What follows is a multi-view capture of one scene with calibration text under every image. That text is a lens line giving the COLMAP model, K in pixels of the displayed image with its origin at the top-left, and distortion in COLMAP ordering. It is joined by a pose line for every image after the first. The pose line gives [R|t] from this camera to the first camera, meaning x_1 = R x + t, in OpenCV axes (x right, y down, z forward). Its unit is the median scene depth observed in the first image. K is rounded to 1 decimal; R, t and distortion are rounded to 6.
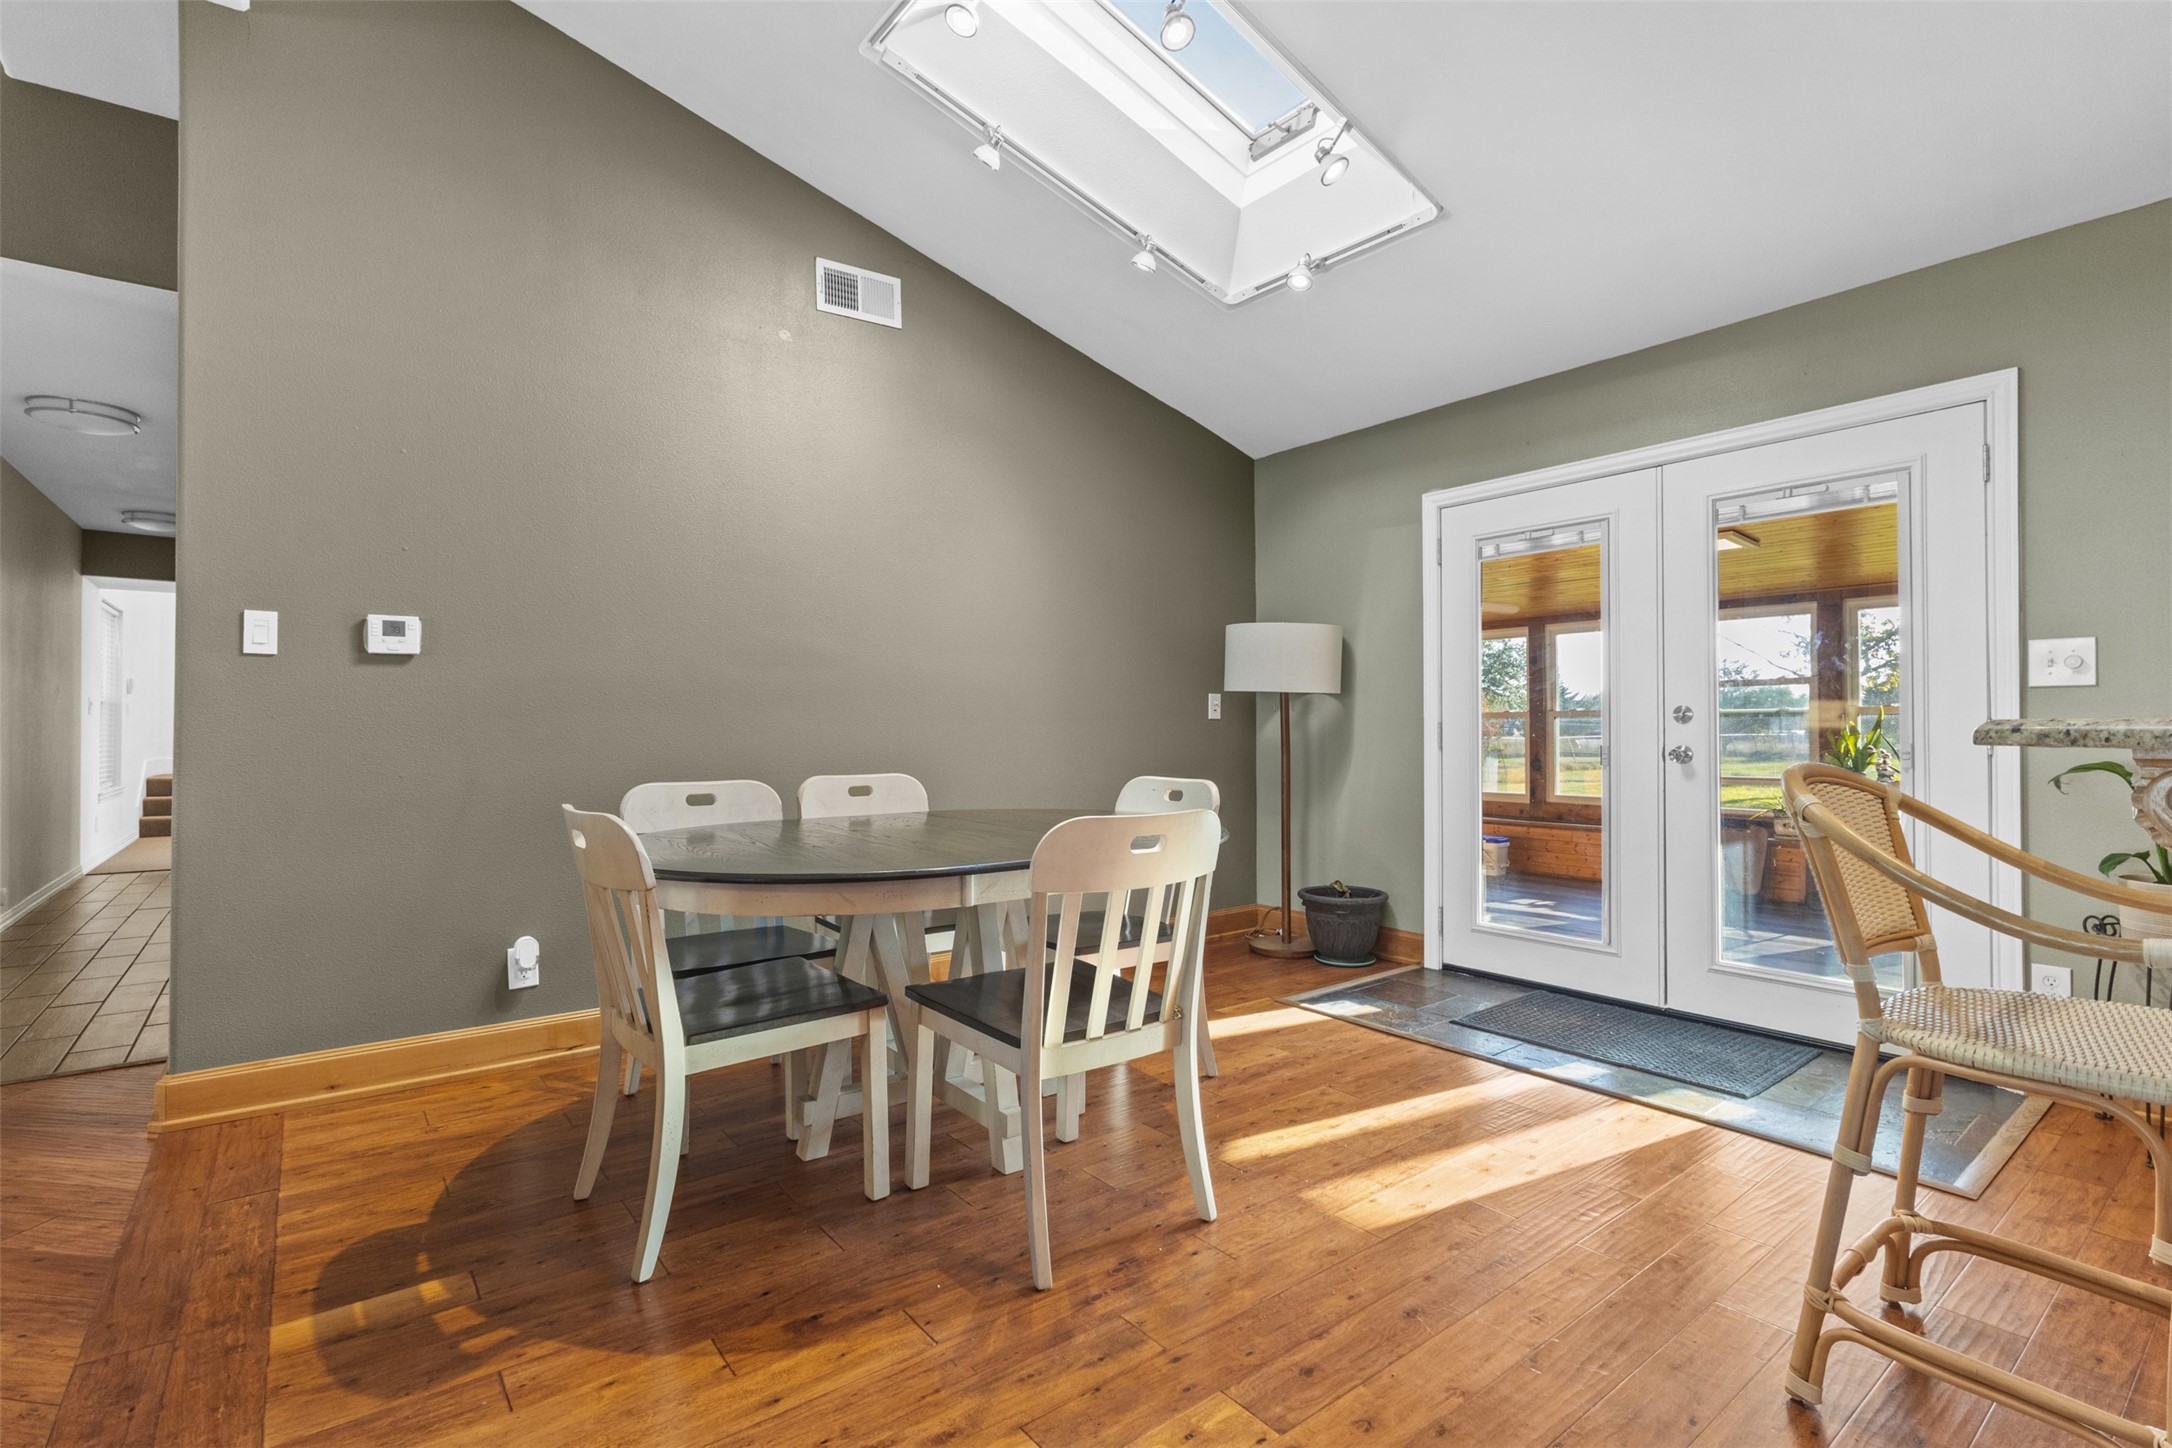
lens RADIAL K [[1011.8, 0, 1067.2], [0, 1011.8, 710.8], [0, 0, 1]] dist [0.007741, 0.002221]
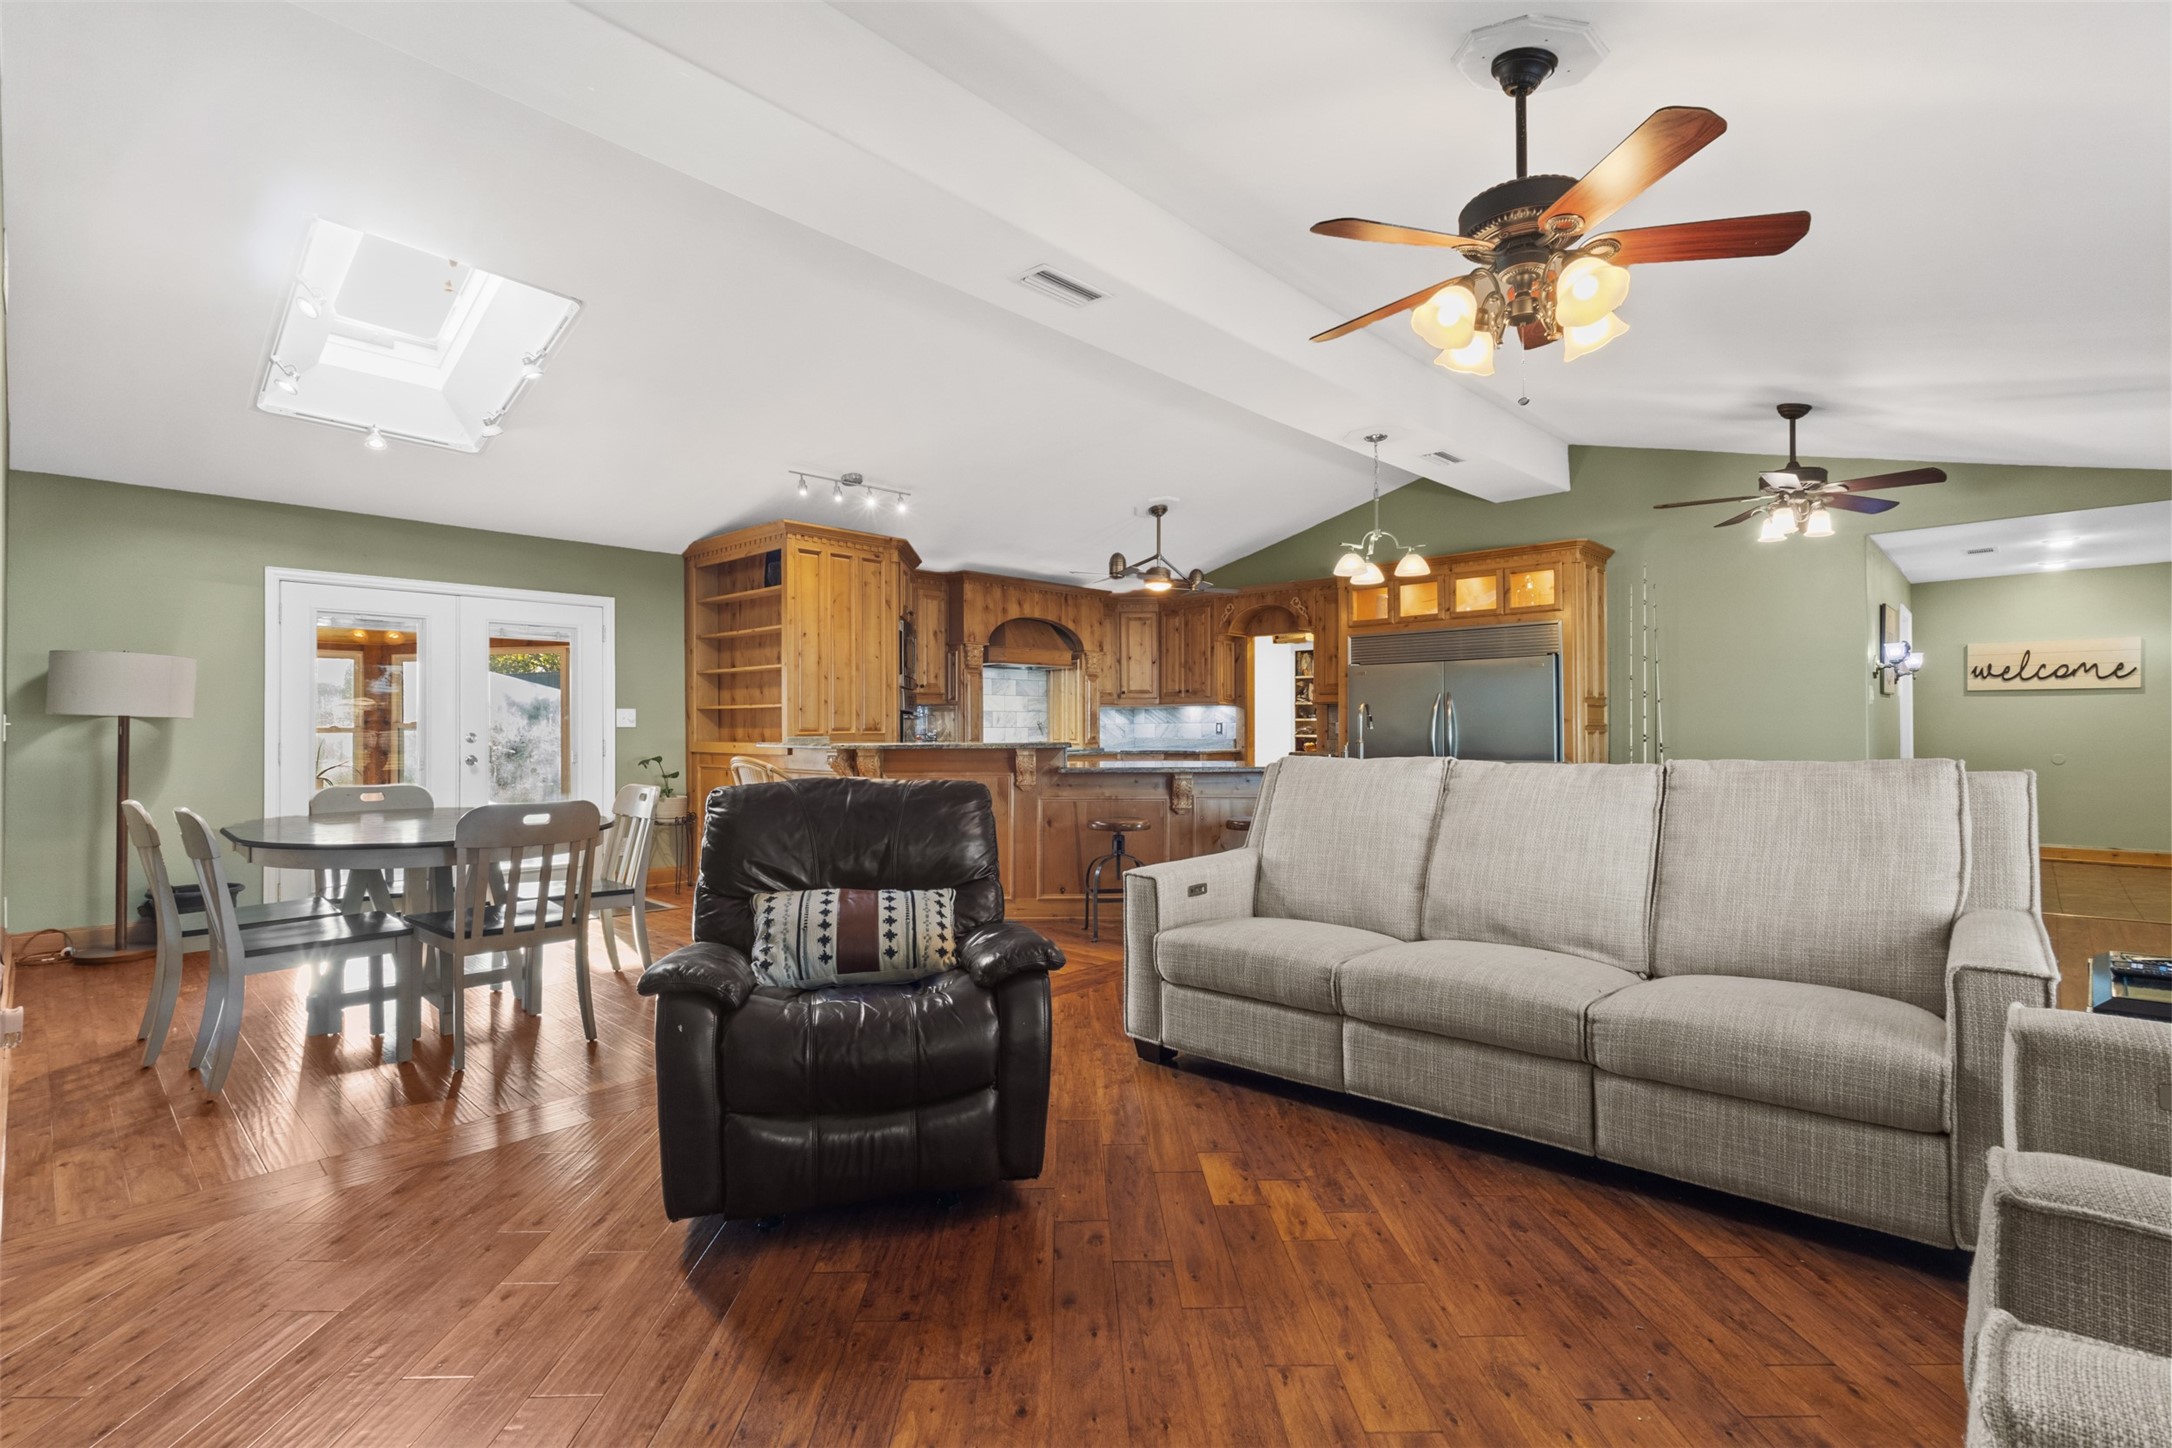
lens RADIAL K [[1011.8, 0, 1085.9], [0, 1011.8, 729.3], [0, 0, 1]] dist [0.007741, 0.002221]
pose [[-0.170779, 0.007089, 0.985284, -1.253147], [-0.010420, 0.999905, -0.009000, -0.006891], [-0.985254, -0.011804, -0.170689, 0.219325]]
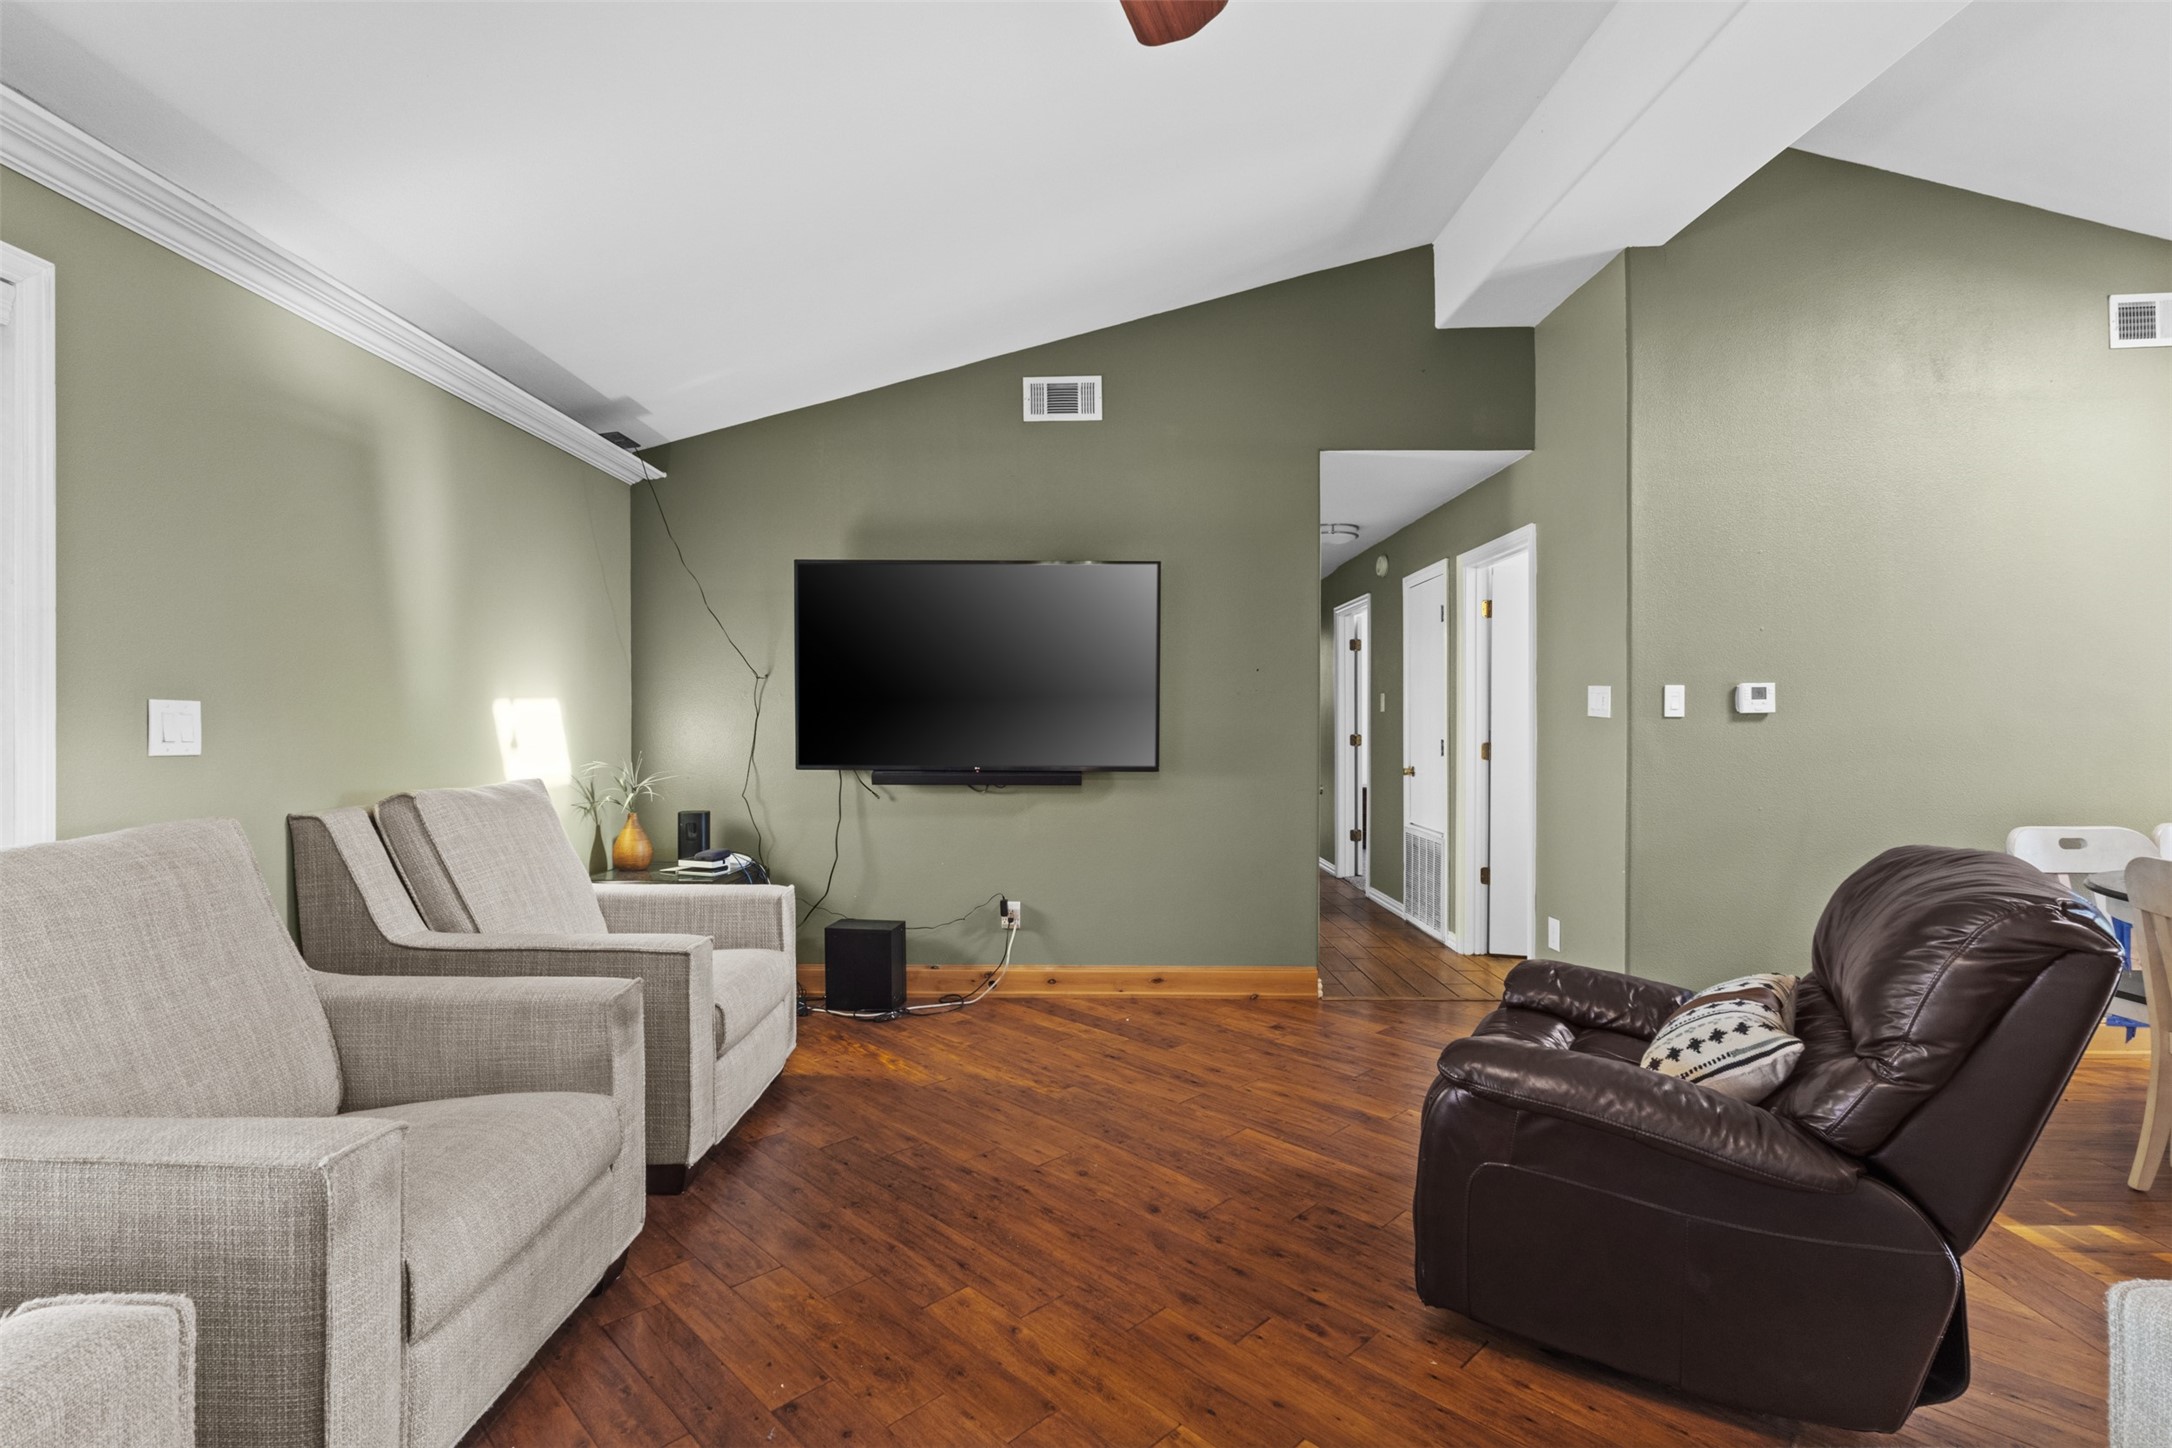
lens RADIAL K [[1011.8, 0, 1089.6], [0, 1011.8, 724.1], [0, 0, 1]] dist [0.007741, 0.002221]
pose [[0.801355, -0.000871, -0.598189, -0.433846], [0.012794, 0.999795, 0.015684, -0.055056], [0.598053, -0.020221, 0.801201, -0.392301]]
